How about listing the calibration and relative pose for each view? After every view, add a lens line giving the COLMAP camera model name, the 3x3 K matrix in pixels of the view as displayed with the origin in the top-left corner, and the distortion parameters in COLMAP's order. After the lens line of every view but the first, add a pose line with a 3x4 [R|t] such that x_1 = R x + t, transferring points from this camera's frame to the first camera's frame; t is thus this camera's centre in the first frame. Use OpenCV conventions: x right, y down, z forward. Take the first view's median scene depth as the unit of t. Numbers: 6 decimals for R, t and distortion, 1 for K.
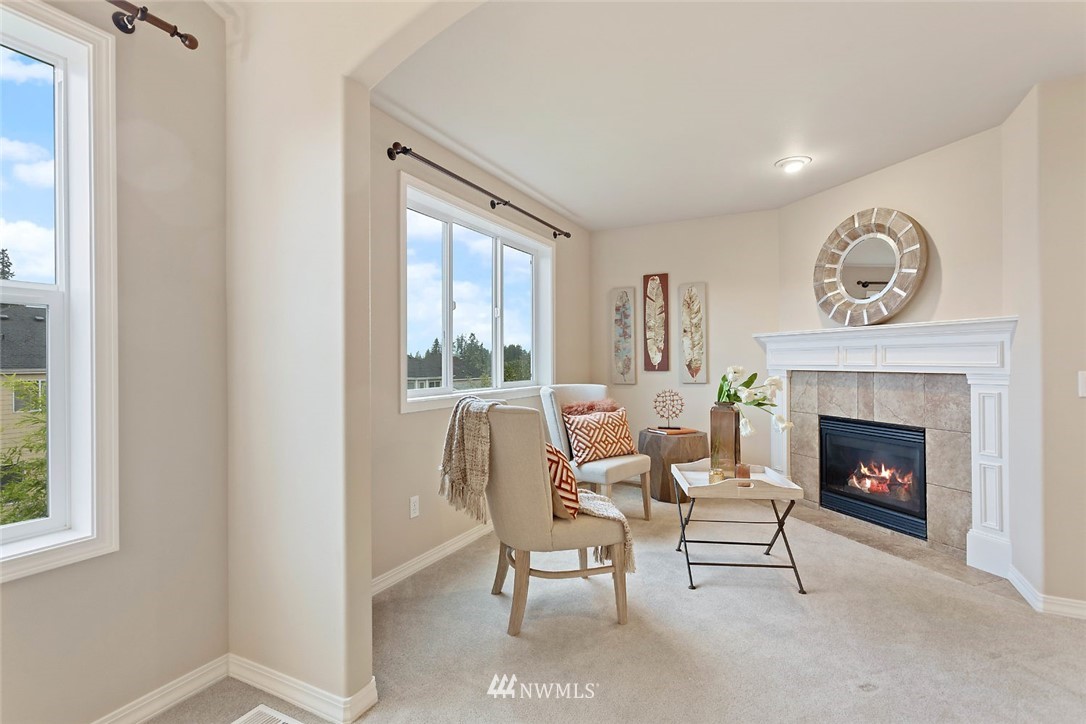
lens RADIAL K [[516.8, 0, 541.8], [0, 516.8, 359.6], [0, 0, 1]] dist [0.001303, 0.000470]
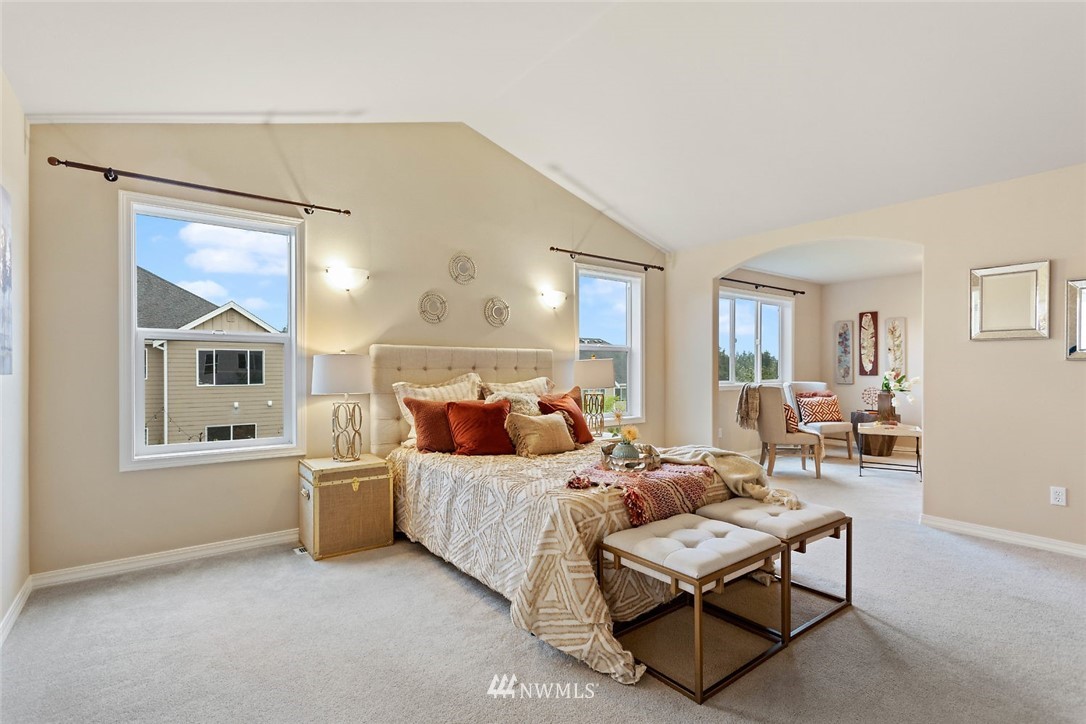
lens RADIAL K [[516.8, 0, 540.4], [0, 516.8, 369.0], [0, 0, 1]] dist [0.001303, 0.000470]
pose [[0.897773, 0.006880, -0.440404, 0.030037], [-0.004776, 0.999971, 0.005886, -0.001901], [0.440432, -0.003181, 0.897780, -1.001033]]
